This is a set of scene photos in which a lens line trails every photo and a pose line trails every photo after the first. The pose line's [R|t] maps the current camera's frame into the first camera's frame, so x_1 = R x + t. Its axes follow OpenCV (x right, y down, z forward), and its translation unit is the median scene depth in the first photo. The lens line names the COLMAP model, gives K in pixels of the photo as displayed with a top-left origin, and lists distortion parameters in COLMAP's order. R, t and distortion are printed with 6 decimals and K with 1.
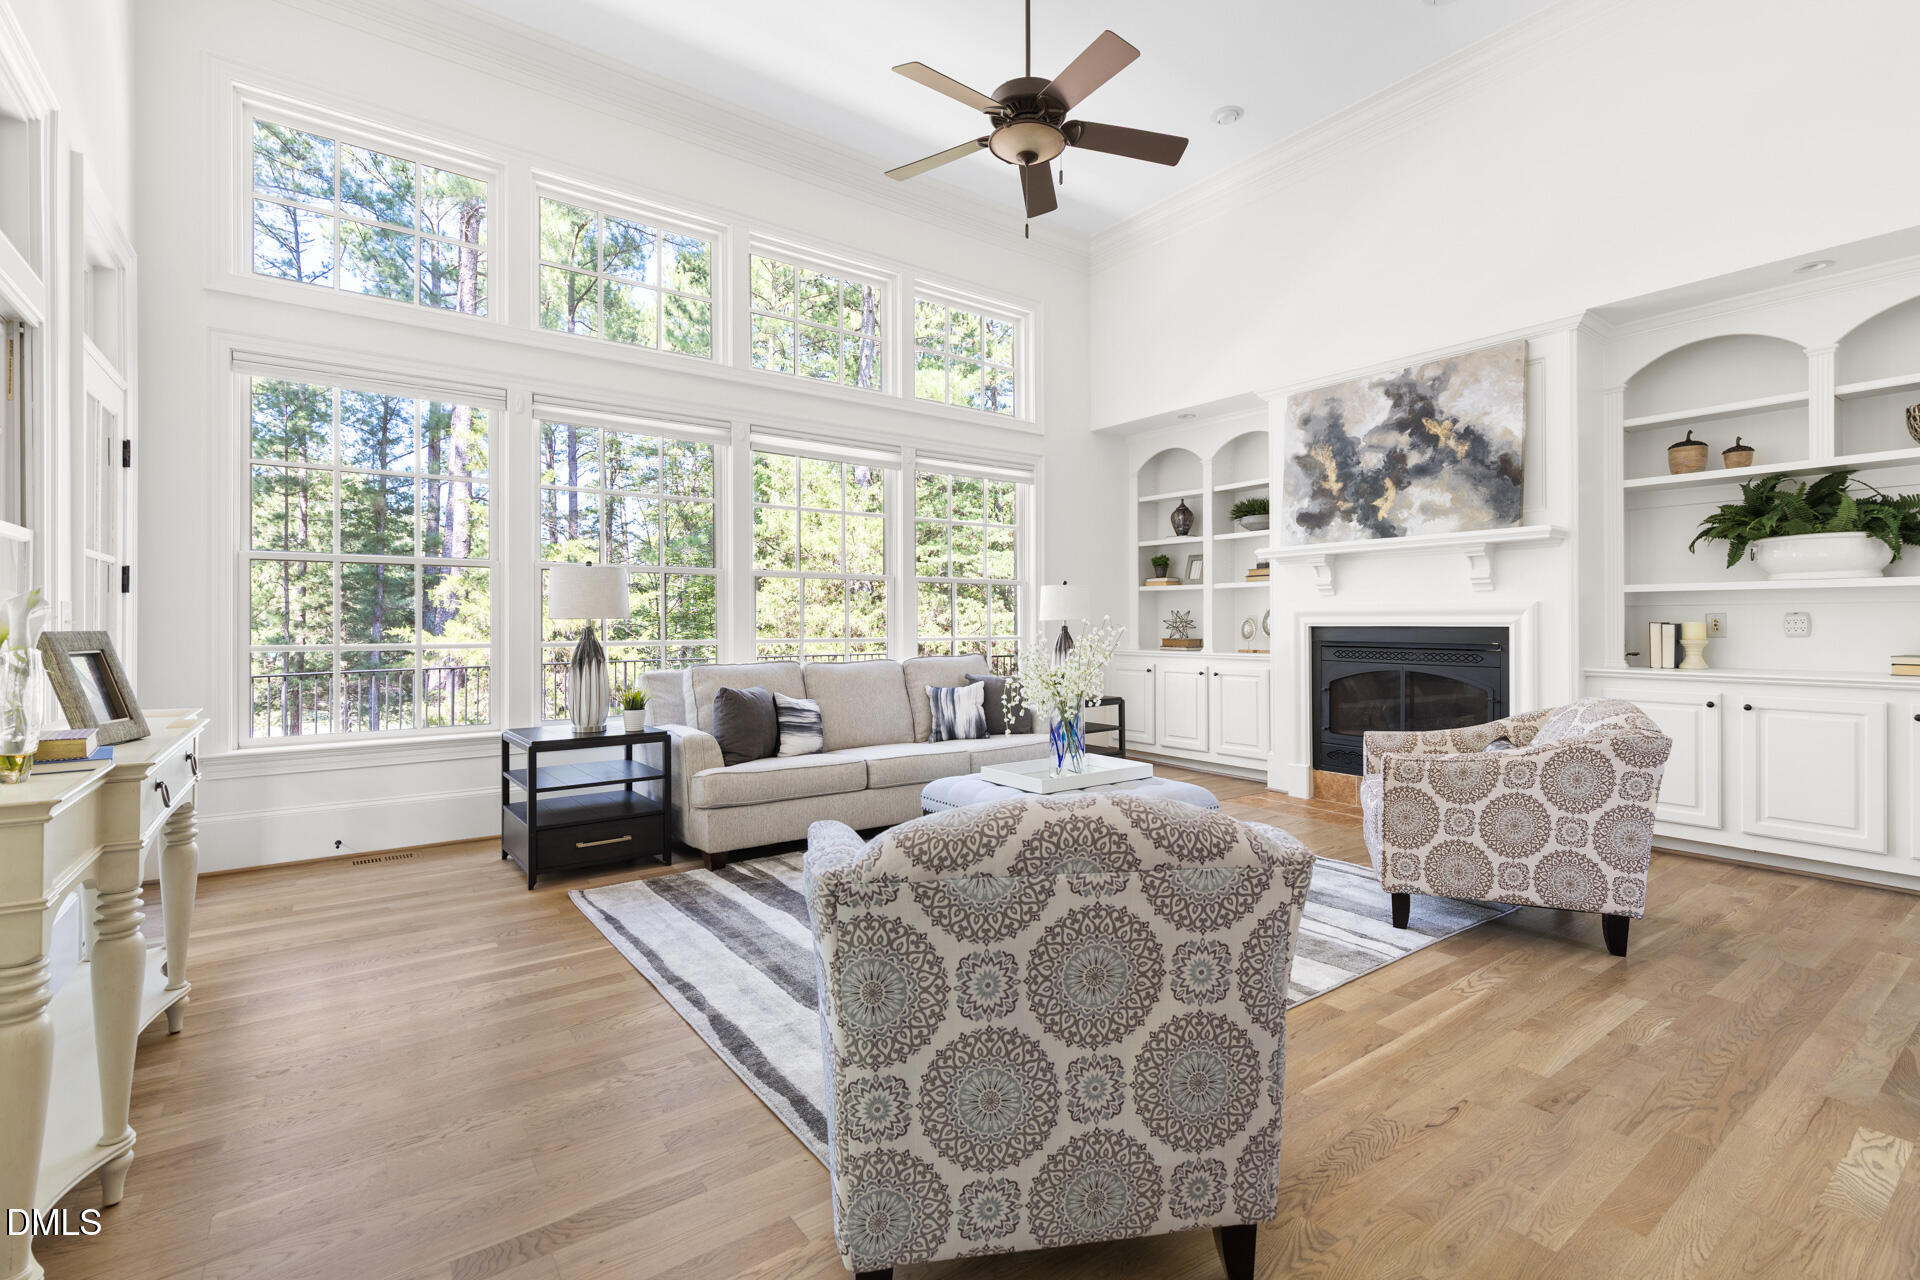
lens RADIAL K [[876.4, 0, 960.7], [0, 876.4, 621.3], [0, 0, 1]] dist [0.004162, -0.000054]
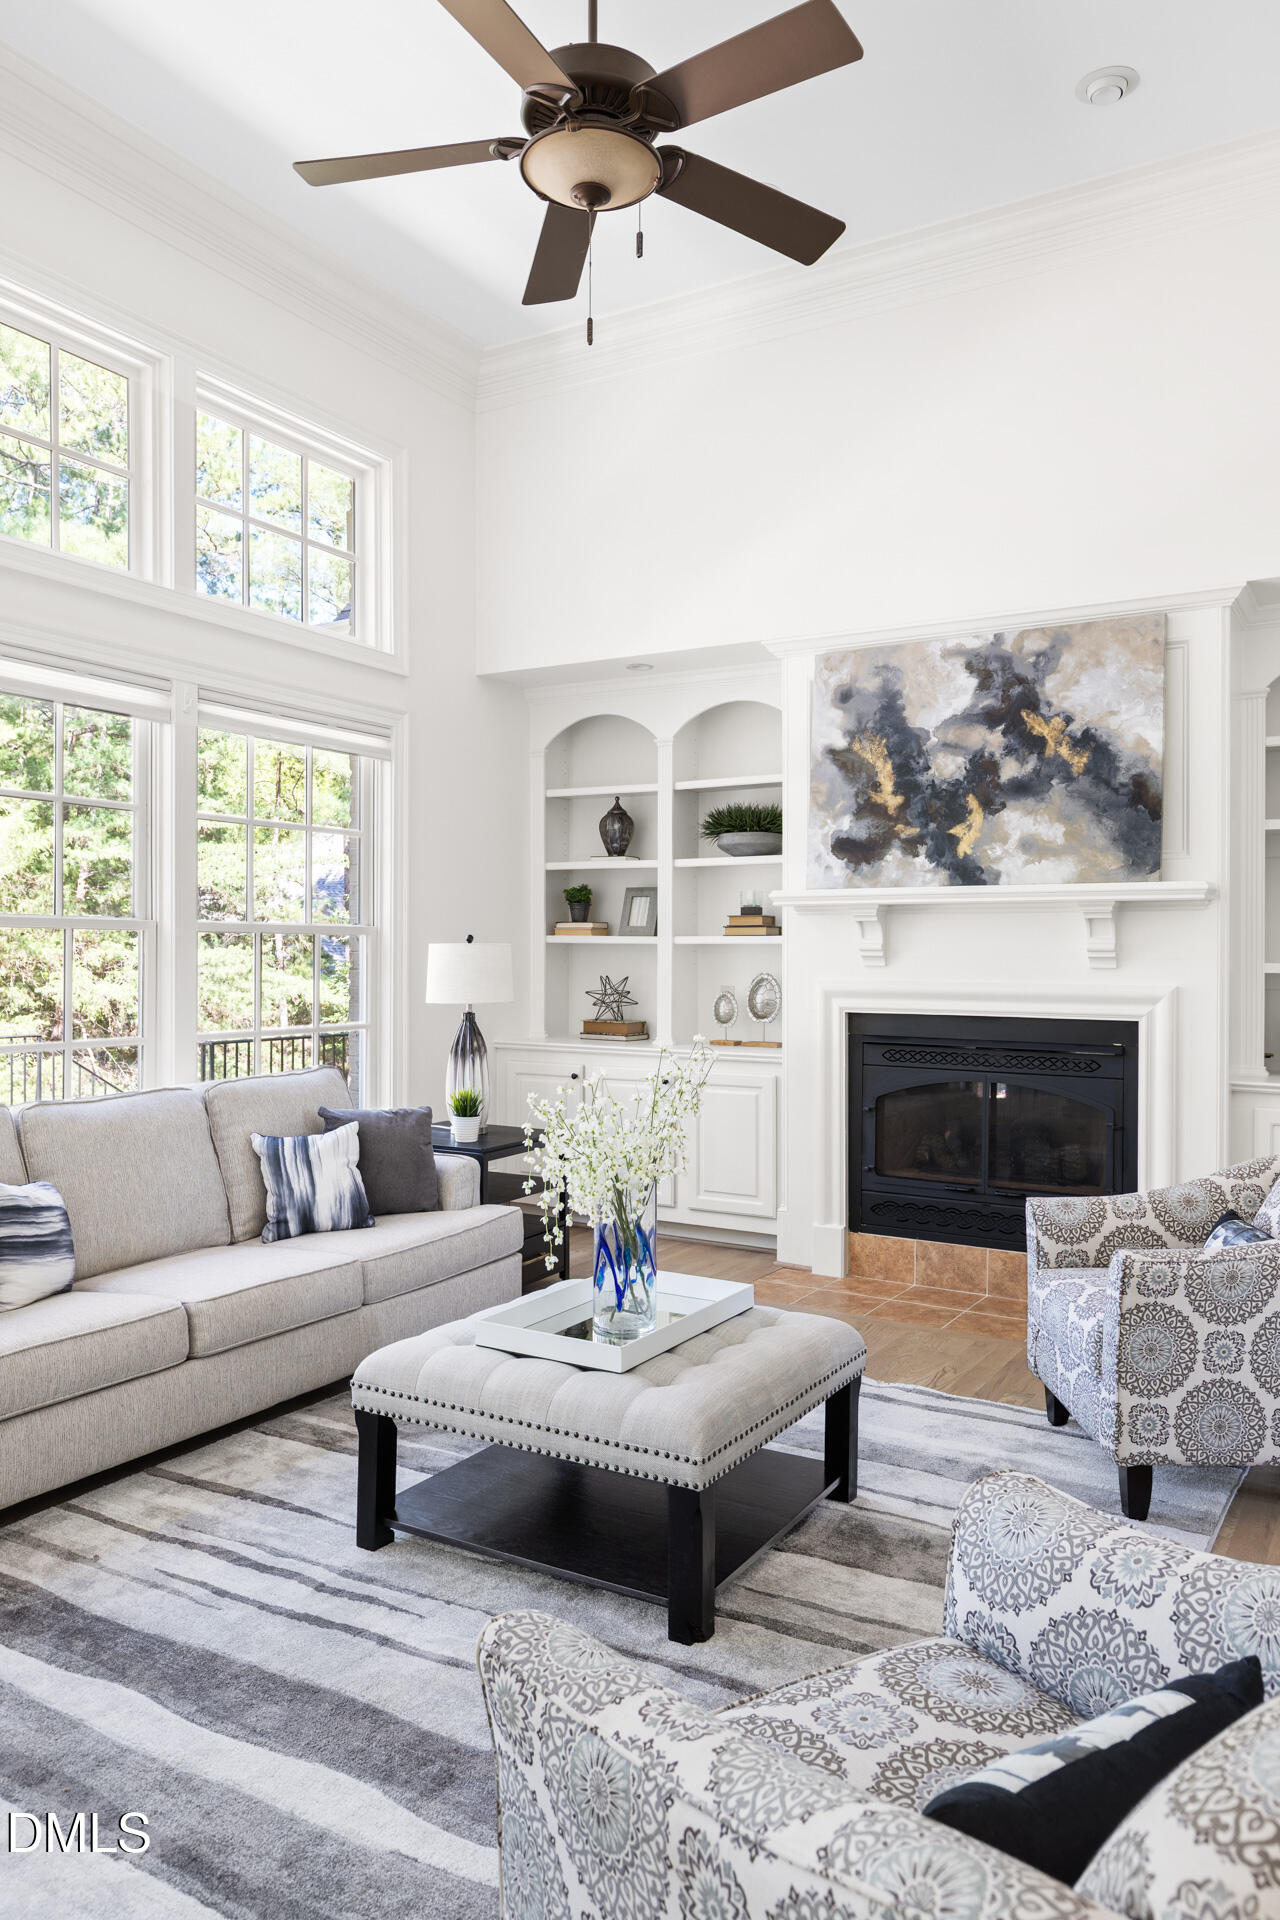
lens RADIAL K [[1356.0, 0, 637.6], [0, 1356.0, 962.5], [0, 0, 1]] dist [-0.000565, 0.000418]
pose [[0.923288, 0.004114, 0.384086, -0.143346], [-0.008461, 0.999918, 0.009628, -0.043186], [-0.384015, -0.012139, 0.923247, 0.141953]]
